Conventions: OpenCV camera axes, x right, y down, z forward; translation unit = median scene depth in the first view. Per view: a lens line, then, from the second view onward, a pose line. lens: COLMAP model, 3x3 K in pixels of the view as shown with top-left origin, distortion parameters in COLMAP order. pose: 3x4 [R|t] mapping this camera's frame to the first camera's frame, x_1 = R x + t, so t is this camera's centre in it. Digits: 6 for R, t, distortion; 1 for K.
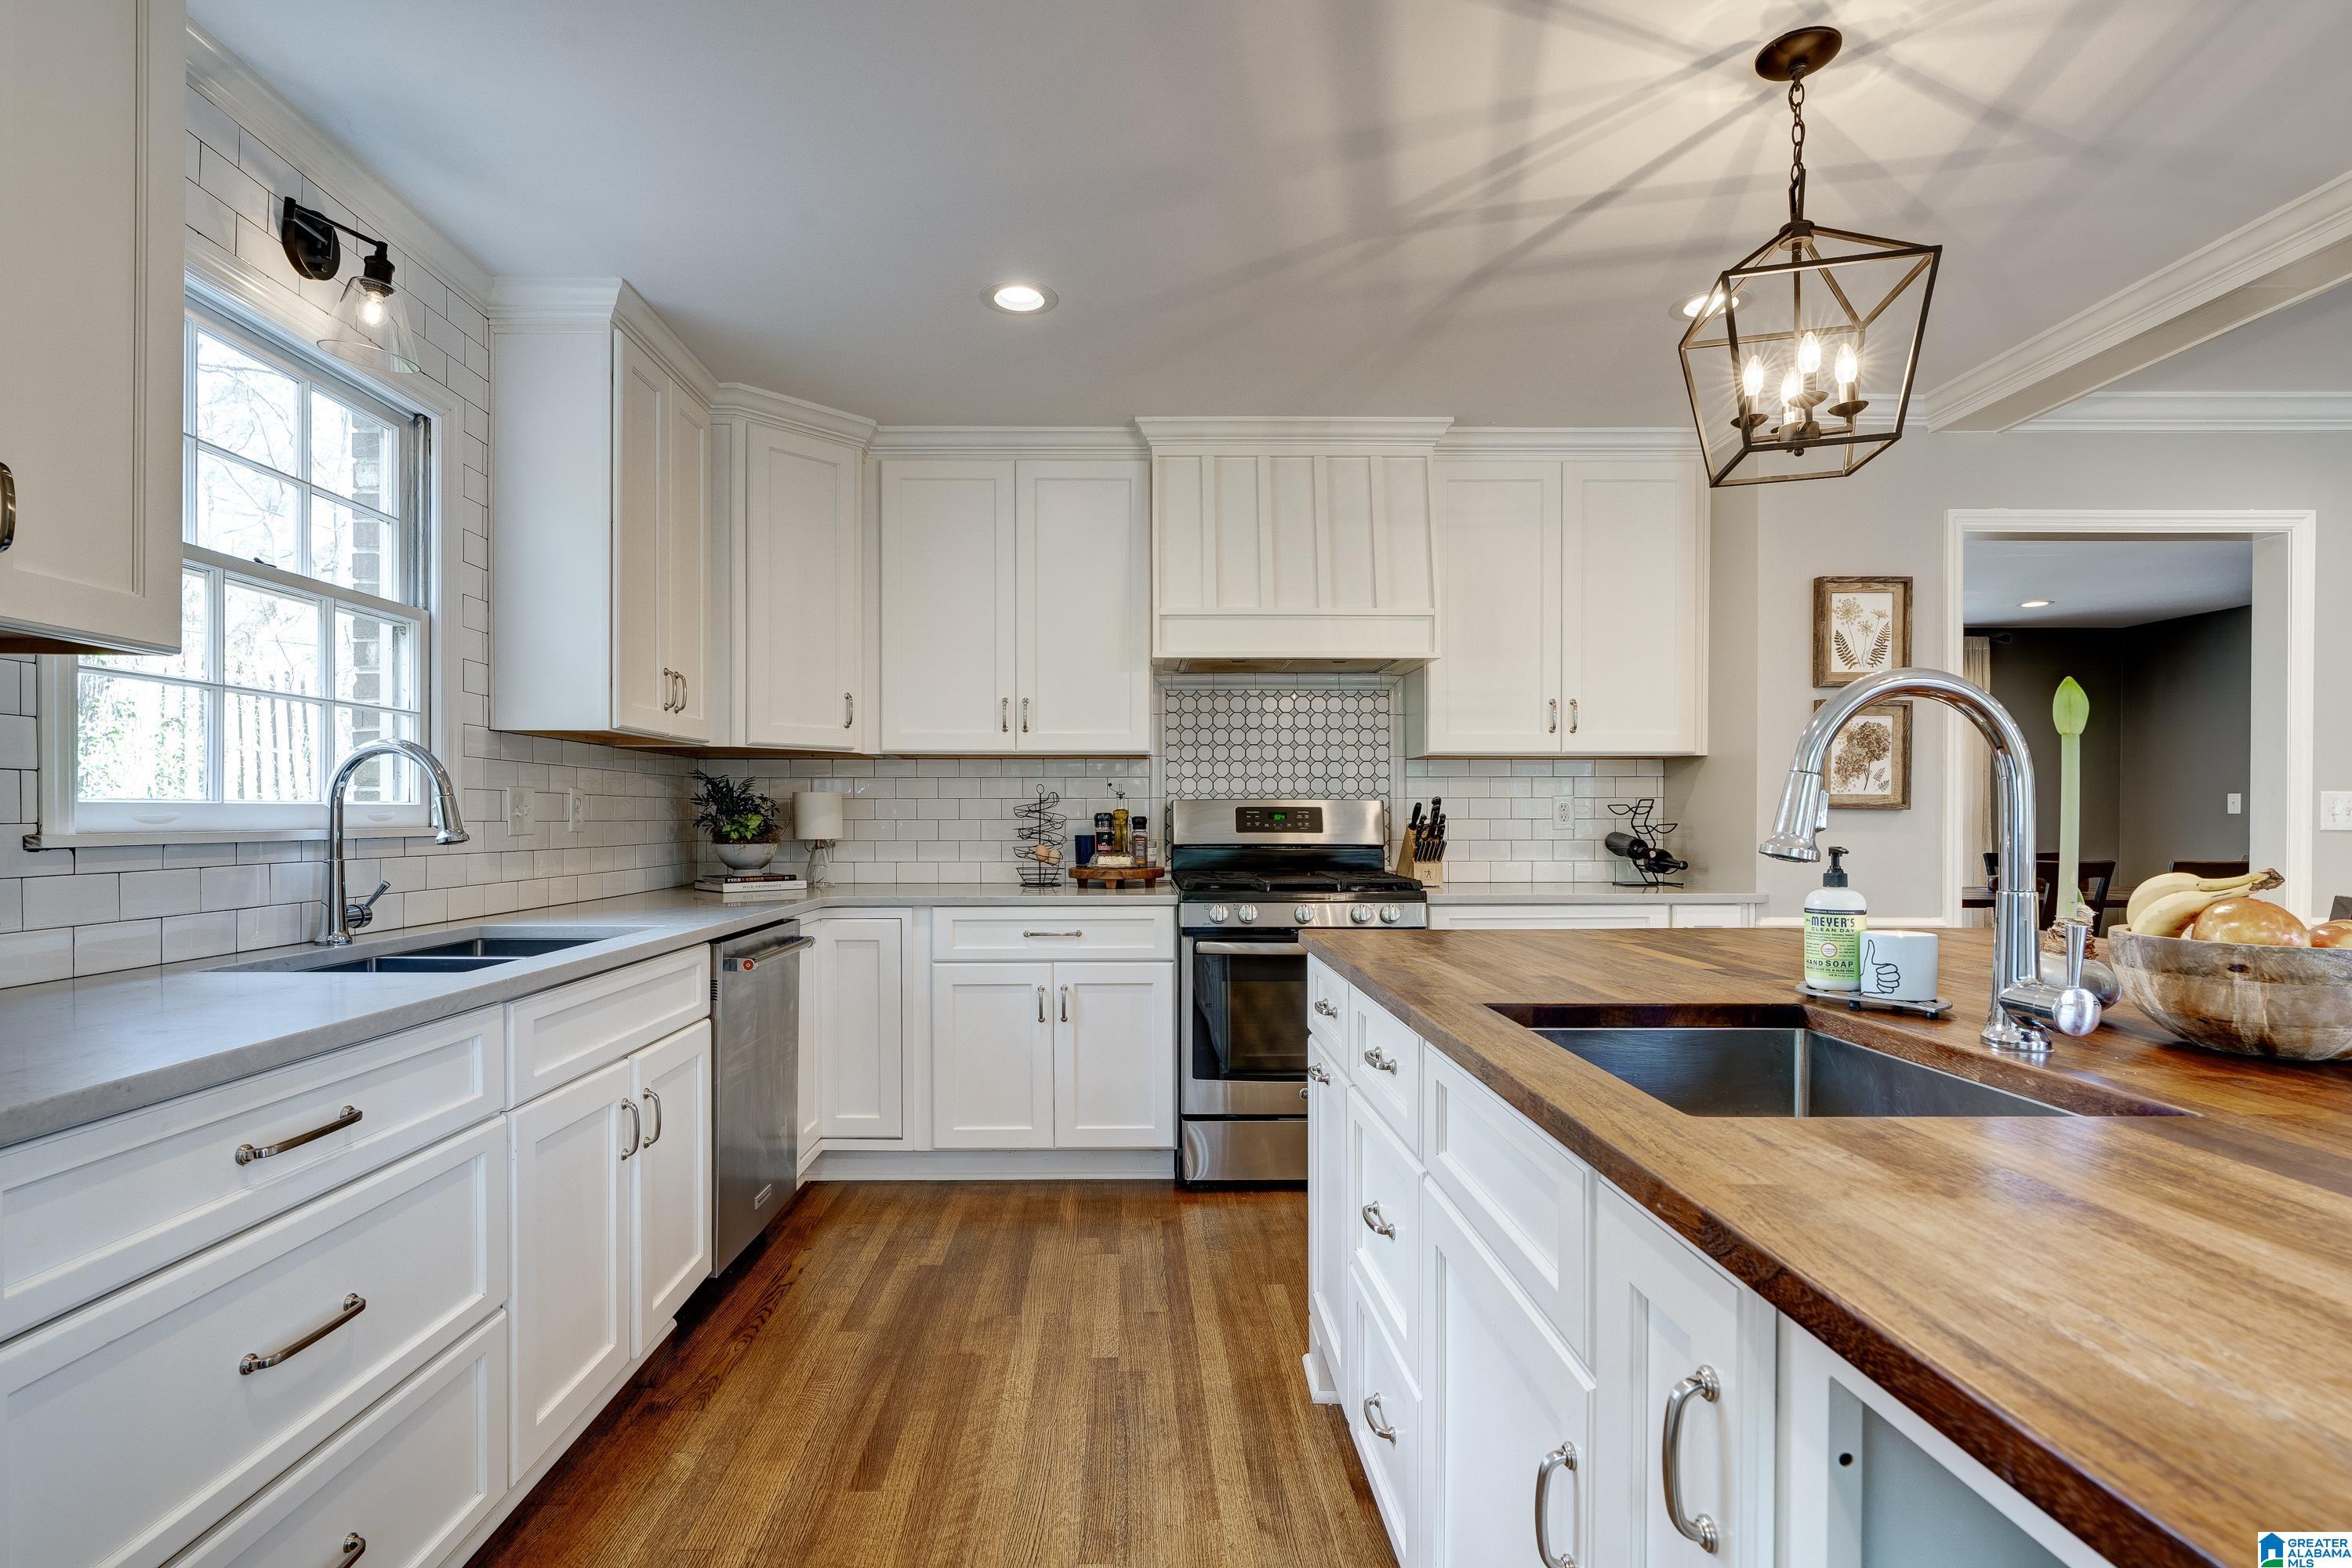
lens RADIAL K [[1136.3, 0, 1131.6], [0, 1136.3, 836.5], [0, 0, 1]] dist [-0.009587, -0.000589]
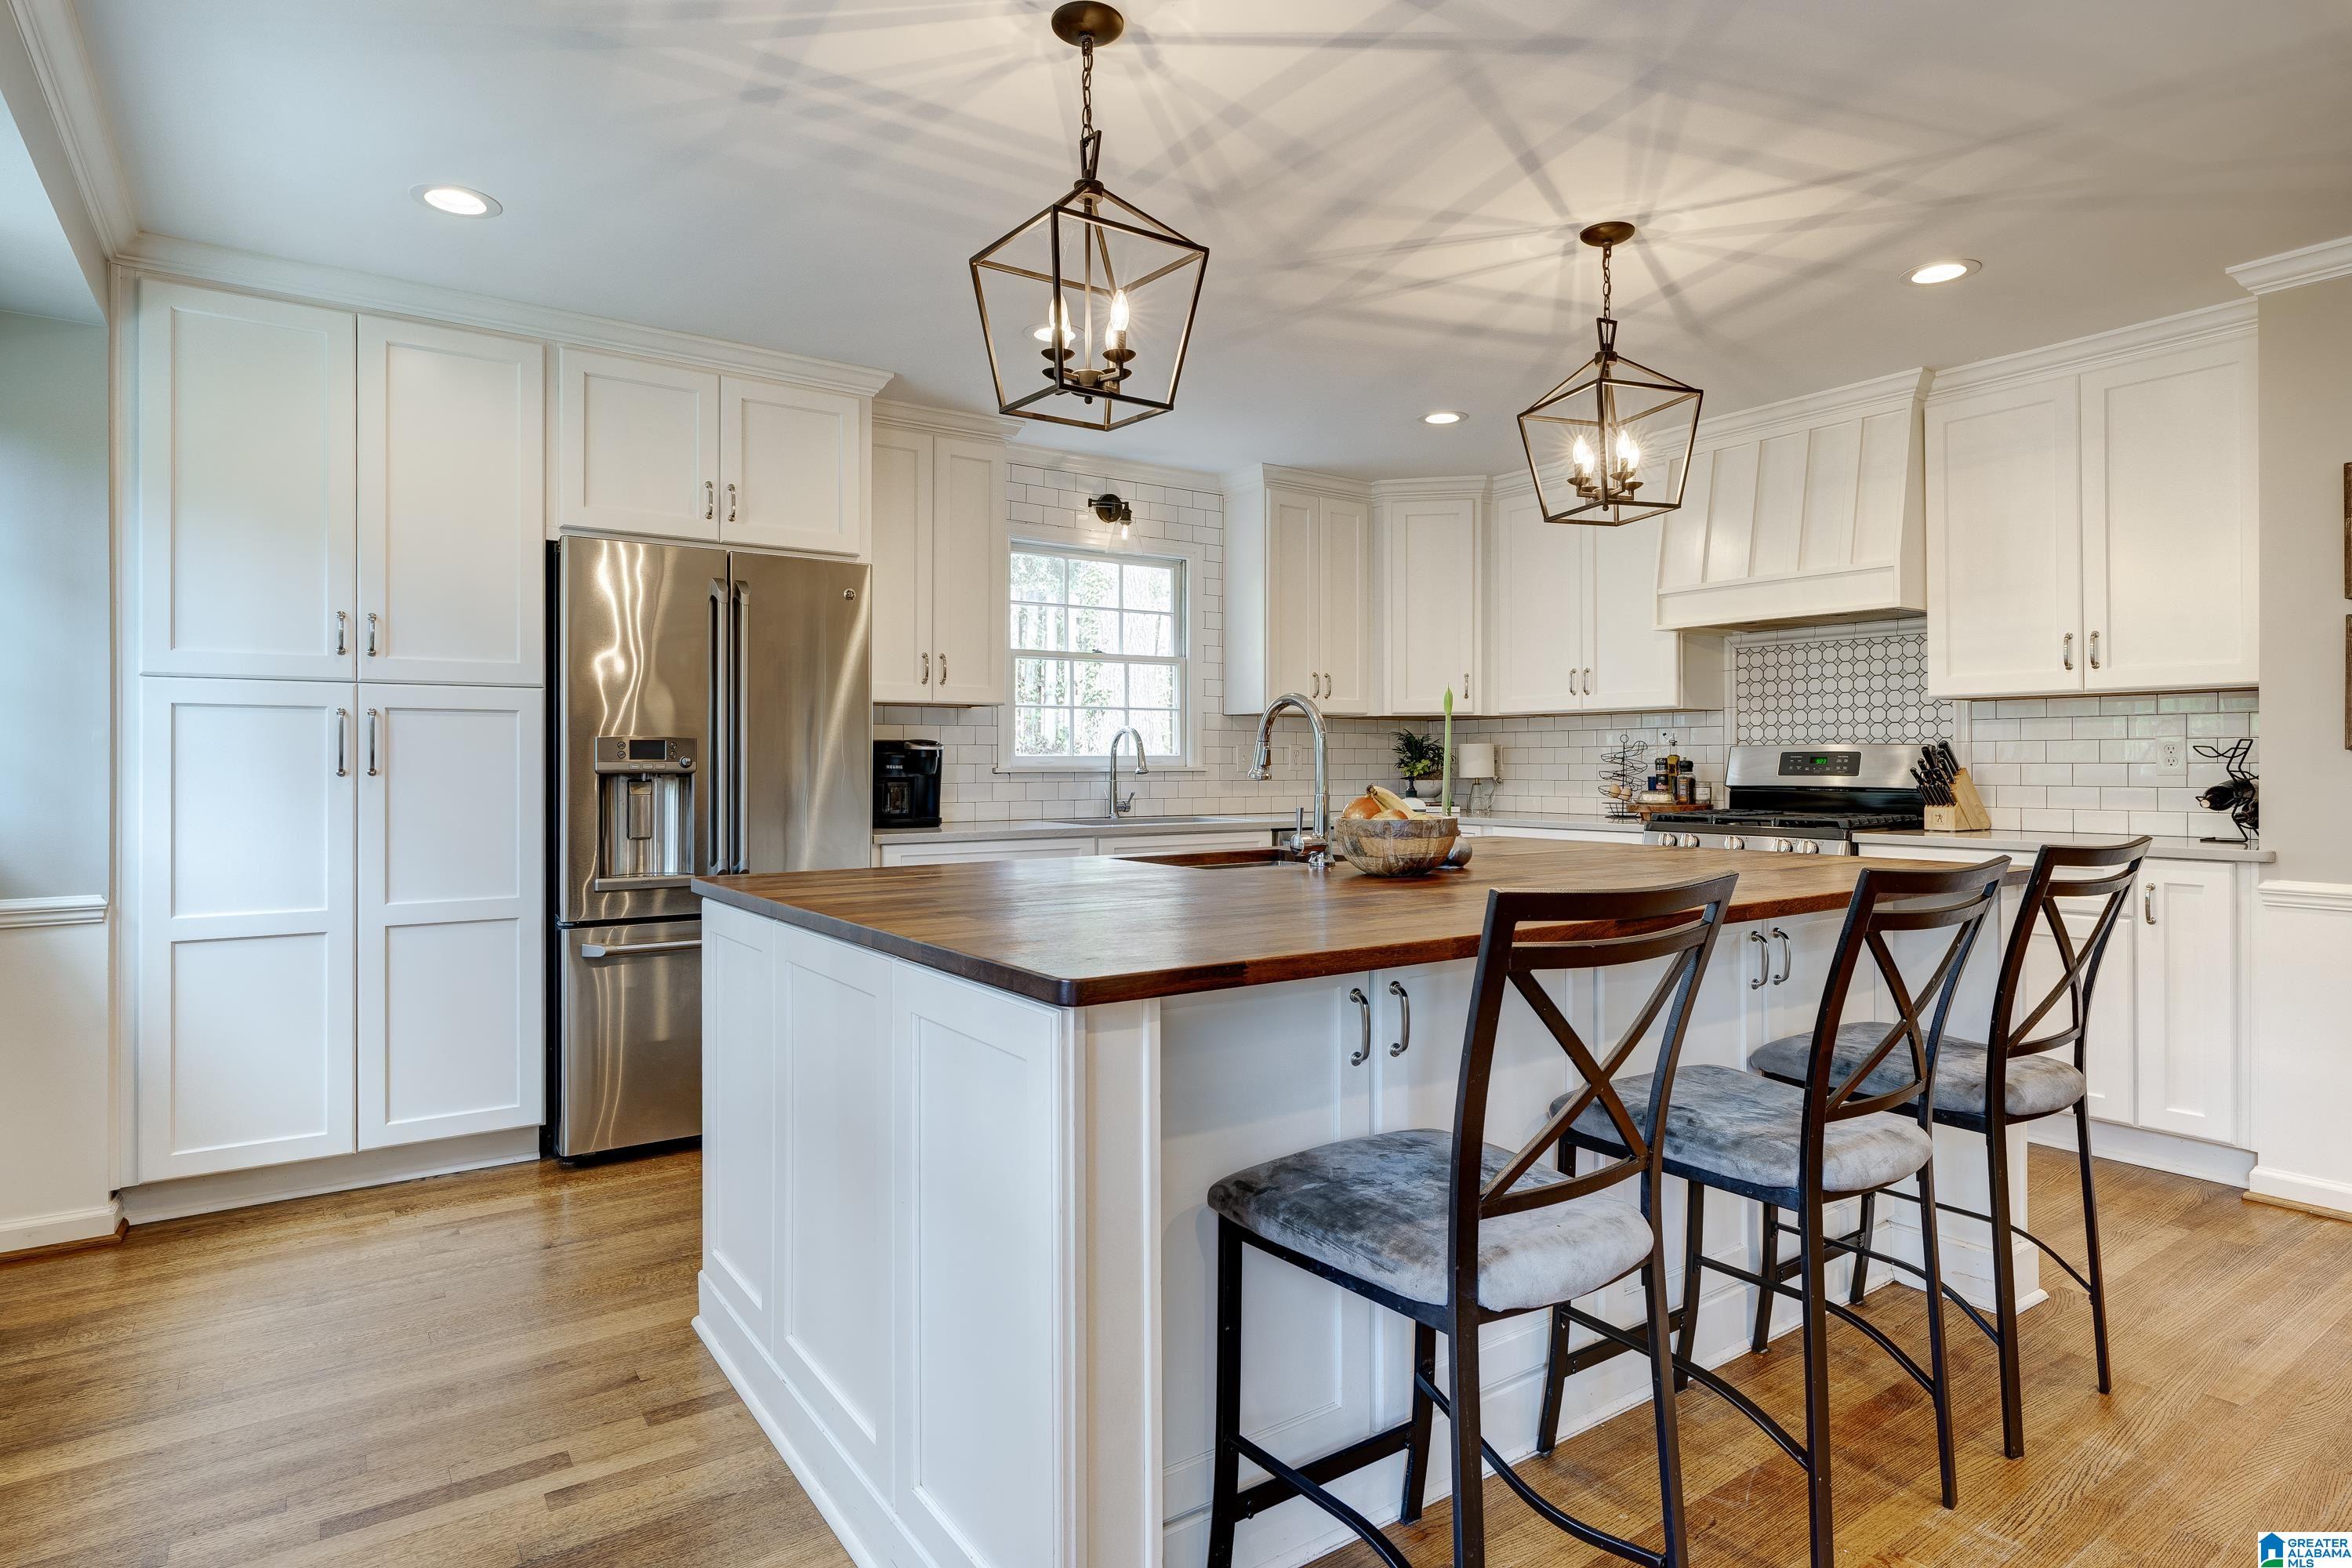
lens RADIAL K [[1274.6, 0, 1180.1], [0, 1274.6, 774.0], [0, 0, 1]] dist [-0.004241, 0.000573]
pose [[0.573847, 0.005676, -0.818943, 0.777391], [-0.013730, 0.999902, -0.002691, 0.006584], [0.818848, 0.012789, 0.573869, -0.182488]]
